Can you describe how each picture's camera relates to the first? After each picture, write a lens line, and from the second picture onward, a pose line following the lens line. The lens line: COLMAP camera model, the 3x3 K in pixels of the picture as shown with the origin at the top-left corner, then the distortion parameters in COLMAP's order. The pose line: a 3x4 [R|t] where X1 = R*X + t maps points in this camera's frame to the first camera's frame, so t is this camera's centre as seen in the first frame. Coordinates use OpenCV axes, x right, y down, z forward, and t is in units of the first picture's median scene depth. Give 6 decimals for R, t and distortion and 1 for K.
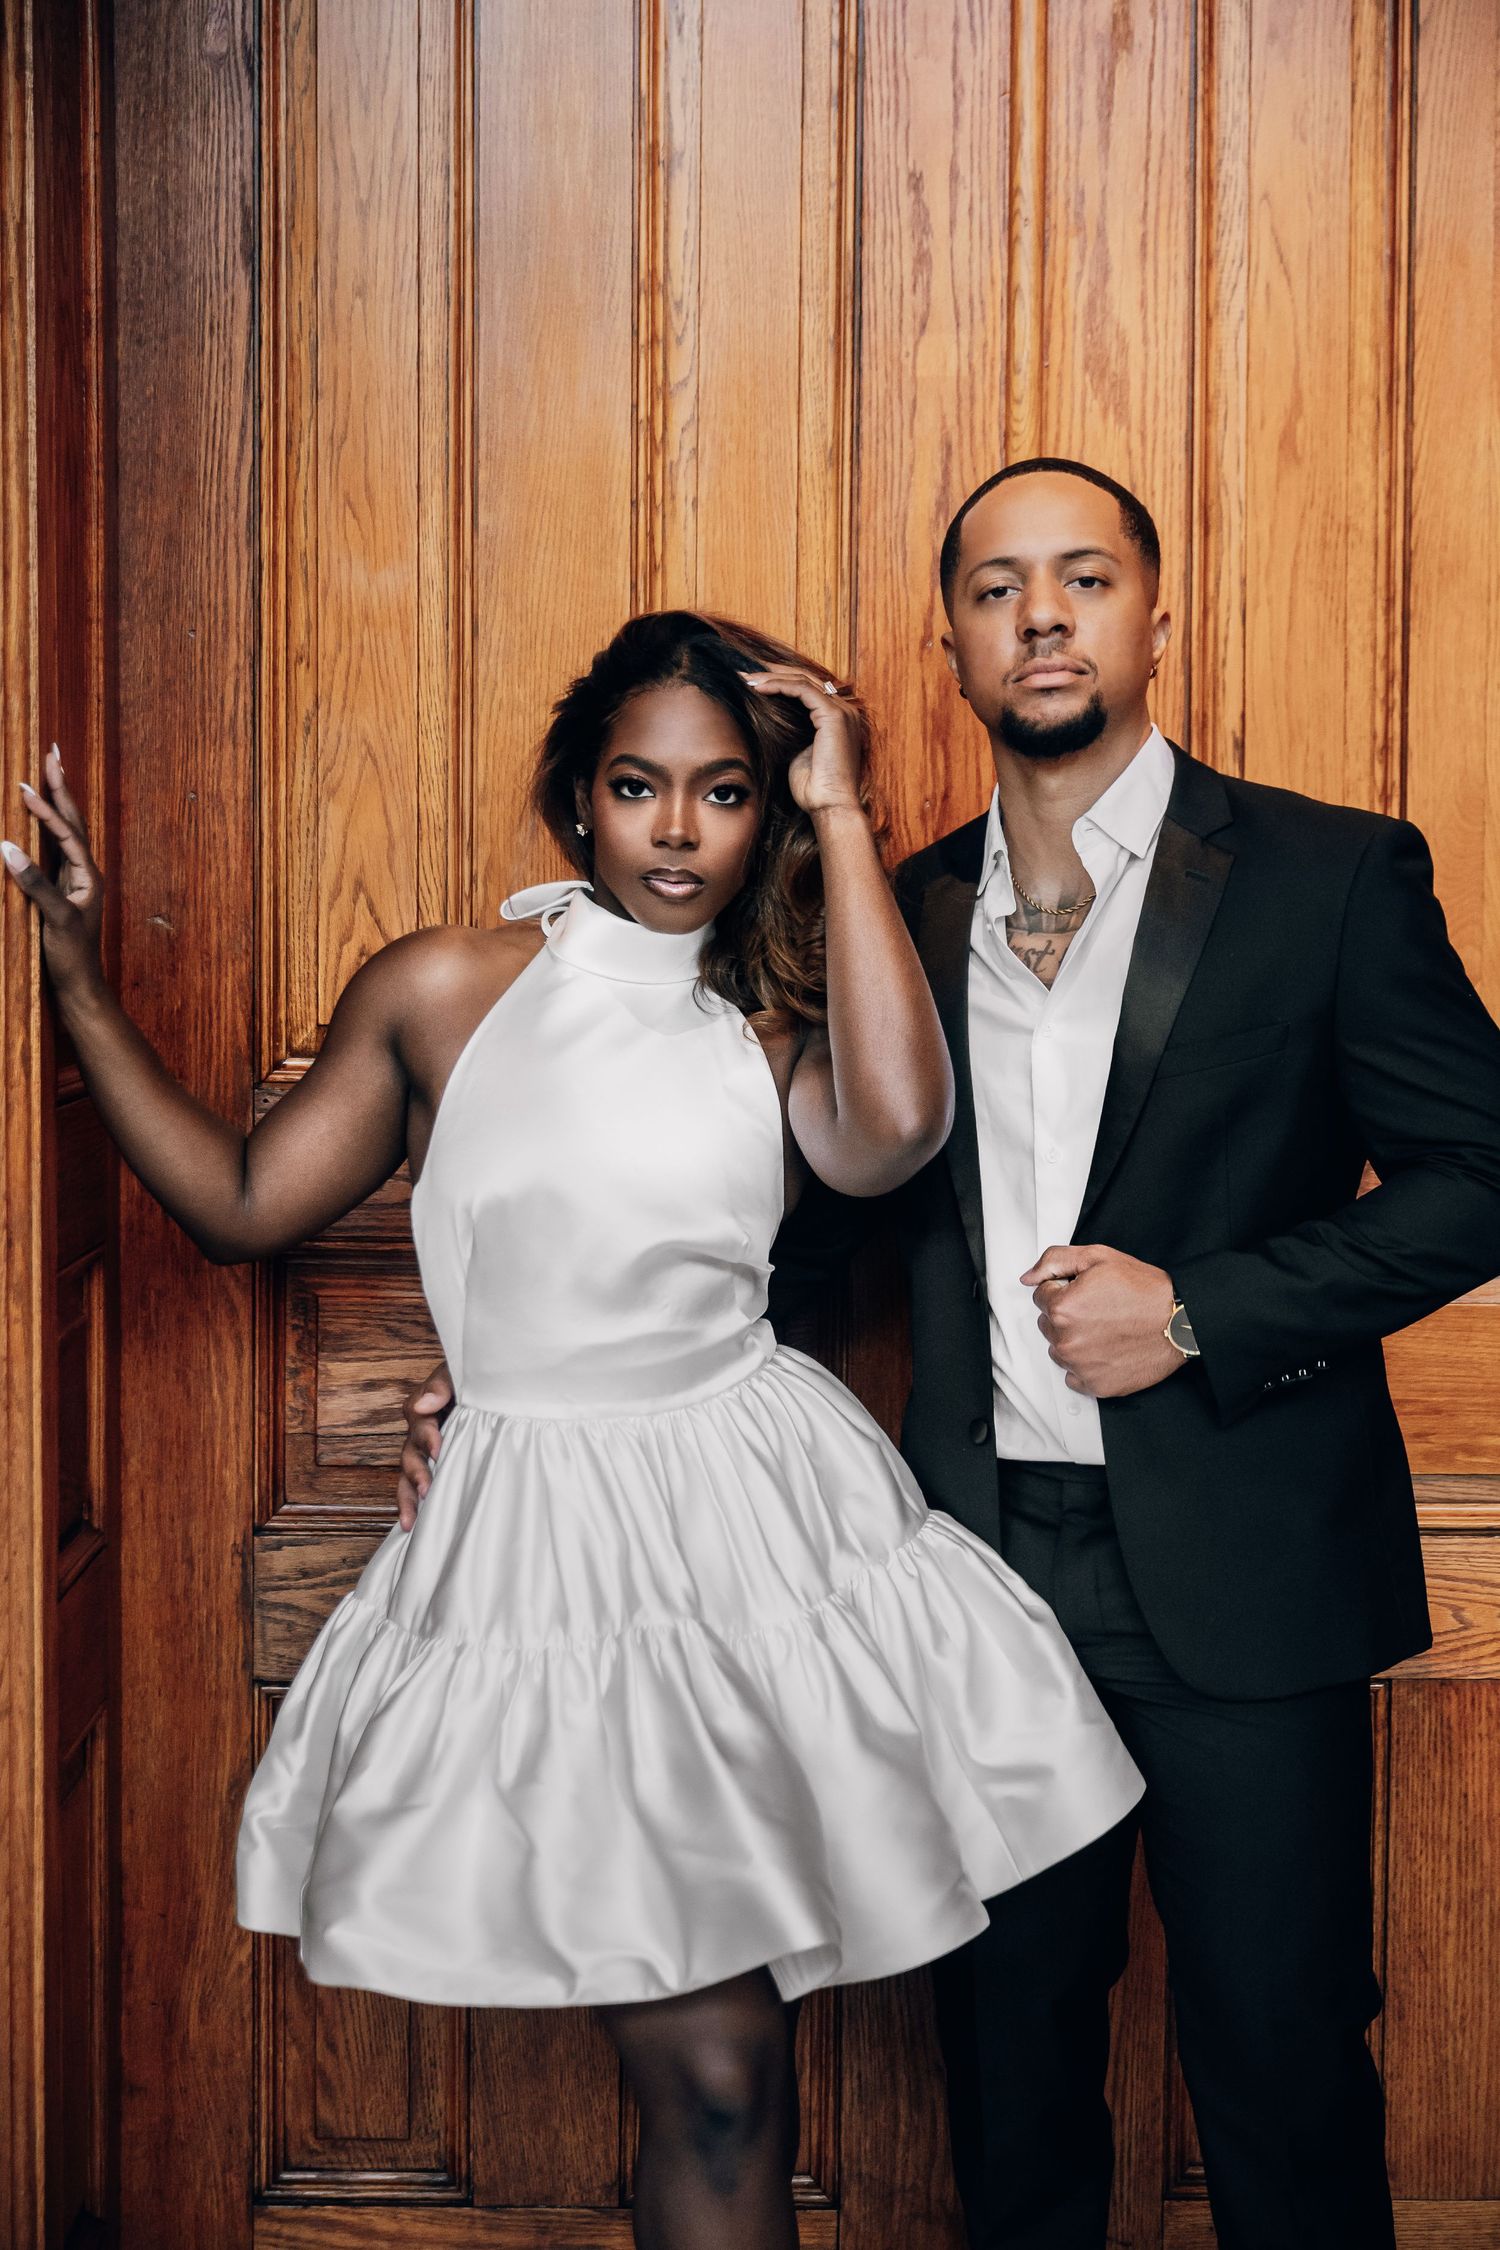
lens RADIAL K [[3711.7, 0, 752.4], [0, 3711.7, 1122.6], [0, 0, 1]] dist [0.019990, 0.000000]
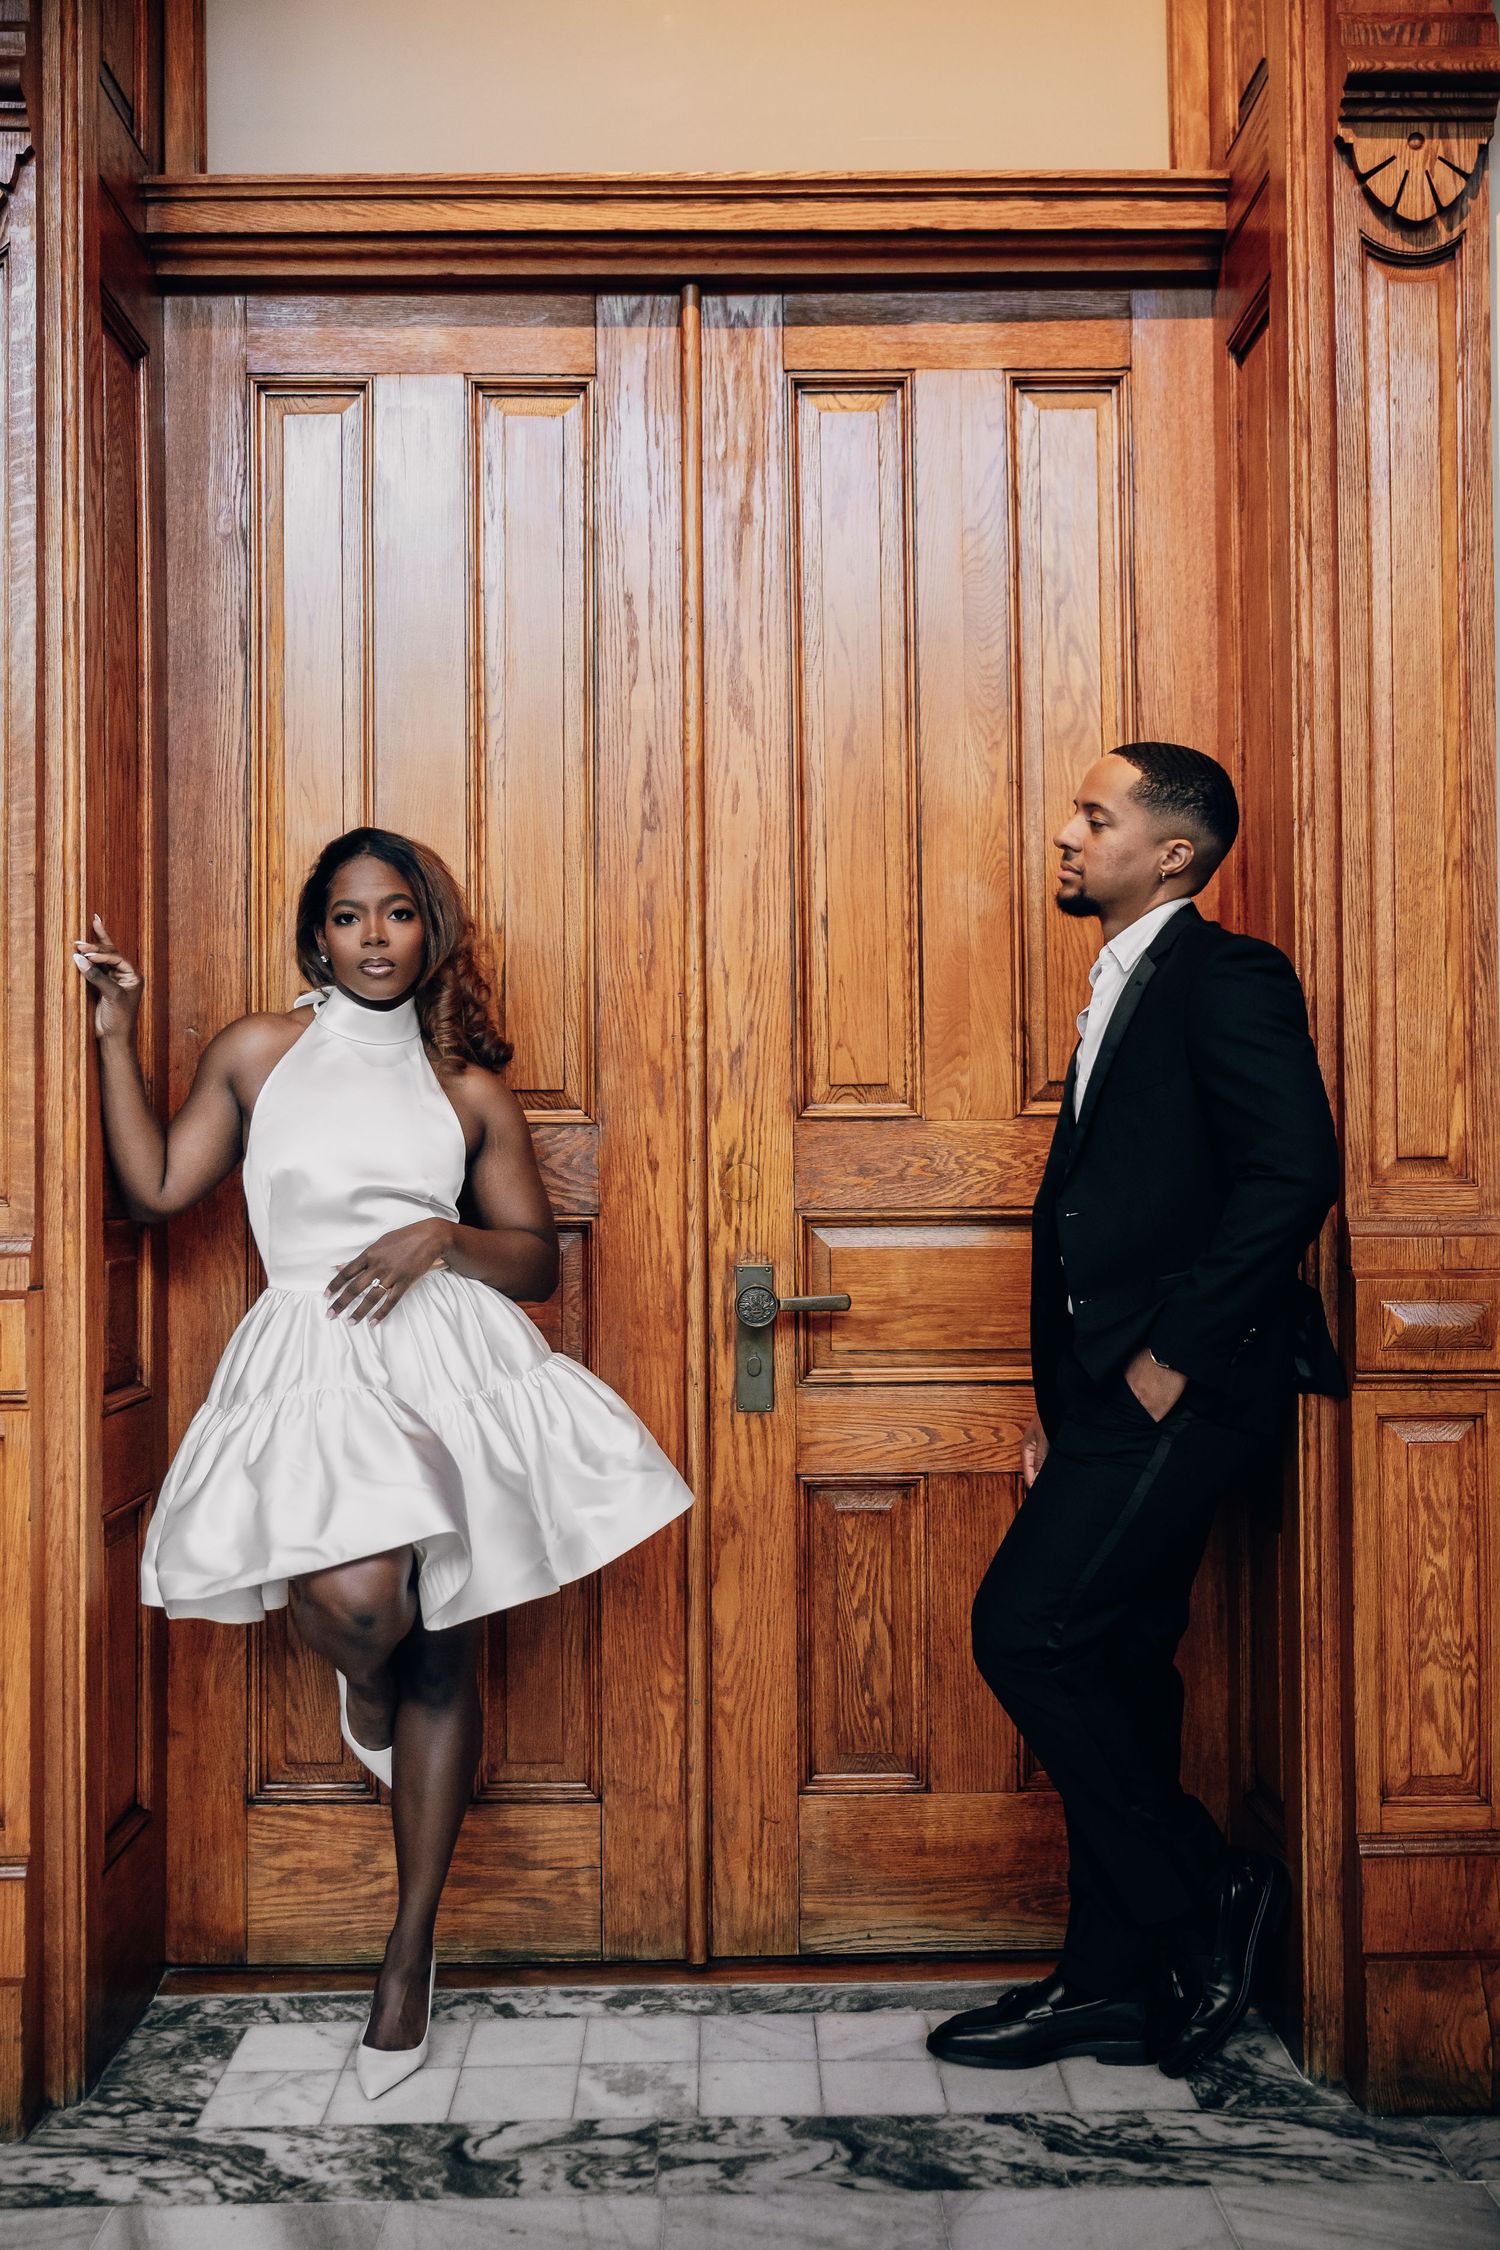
lens RADIAL K [[2099.5, 0, 745.9], [0, 2099.5, 1129.8], [0, 0, 1]] dist [0.010506, 0.000000]
pose [[0.999849, -0.015266, -0.008253, 0.102604], [0.014474, 0.995949, -0.088744, 0.080844], [0.009574, 0.088612, 0.996020, 0.045904]]
